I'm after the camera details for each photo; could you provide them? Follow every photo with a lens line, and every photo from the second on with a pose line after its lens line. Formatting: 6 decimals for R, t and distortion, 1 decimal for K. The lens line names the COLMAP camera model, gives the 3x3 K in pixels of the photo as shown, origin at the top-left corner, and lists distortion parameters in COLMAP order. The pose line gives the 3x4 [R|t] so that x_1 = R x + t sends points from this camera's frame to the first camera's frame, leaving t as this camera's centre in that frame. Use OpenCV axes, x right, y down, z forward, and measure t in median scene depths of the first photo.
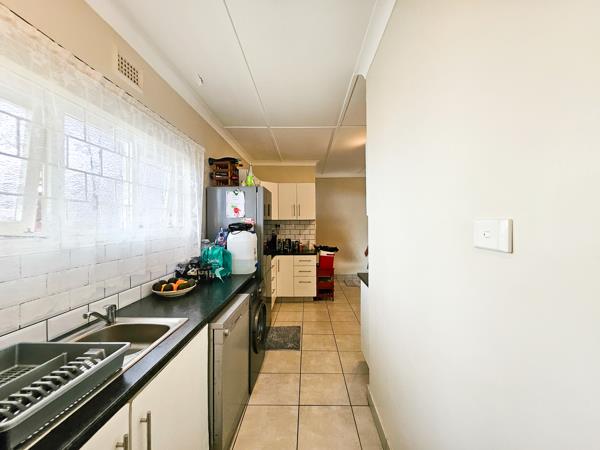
lens RADIAL K [[237.2, 0, 300.2], [0, 237.2, 223.7], [0, 0, 1]] dist [-0.001556, -0.000066]
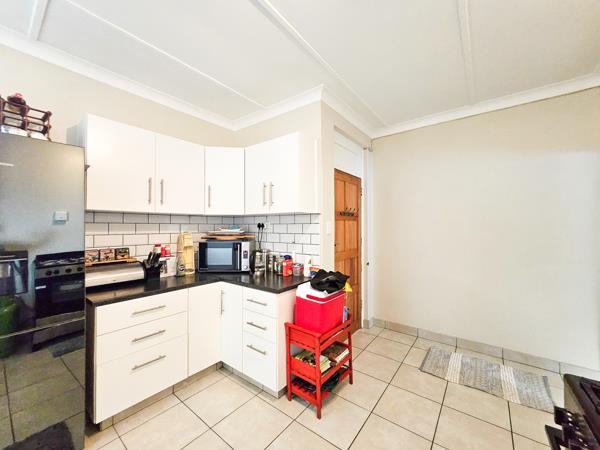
lens RADIAL K [[237.2, 0, 302.6], [0, 237.2, 228.0], [0, 0, 1]] dist [-0.001556, -0.000066]
pose [[0.815794, 0.005306, -0.578318, 0.323409], [-0.001539, 0.999974, 0.007002, 0.010204], [0.578340, -0.004822, 0.815781, 0.634495]]
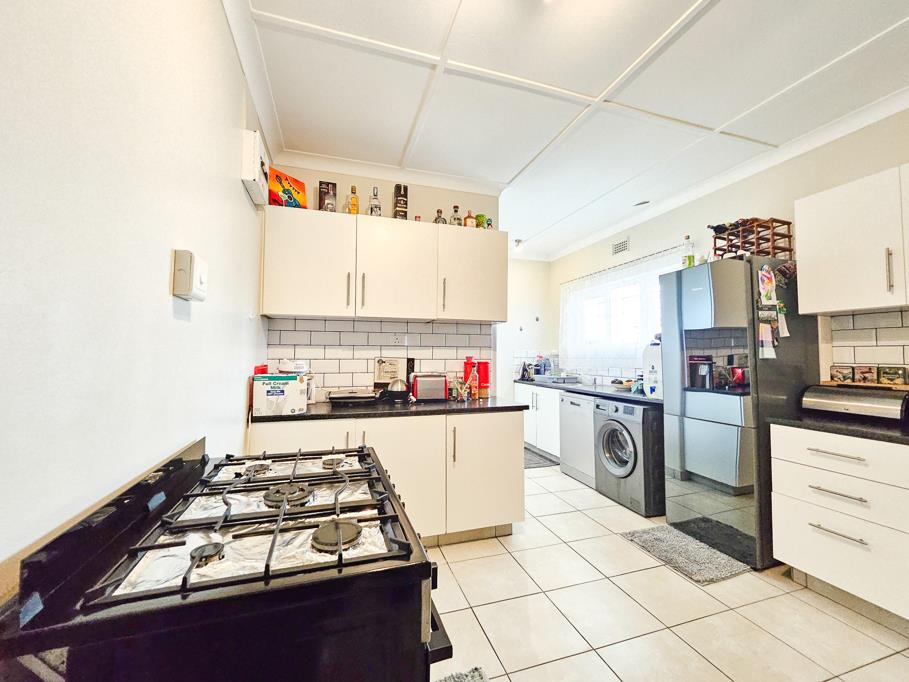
lens RADIAL K [[359.4, 0, 451.6], [0, 359.4, 337.8], [0, 0, 1]] dist [-0.001556, -0.000066]
pose [[-0.942052, -0.008519, -0.335360, 0.533797], [0.006130, 0.999073, -0.042598, 0.056412], [0.335412, -0.042185, -0.941126, 1.462264]]
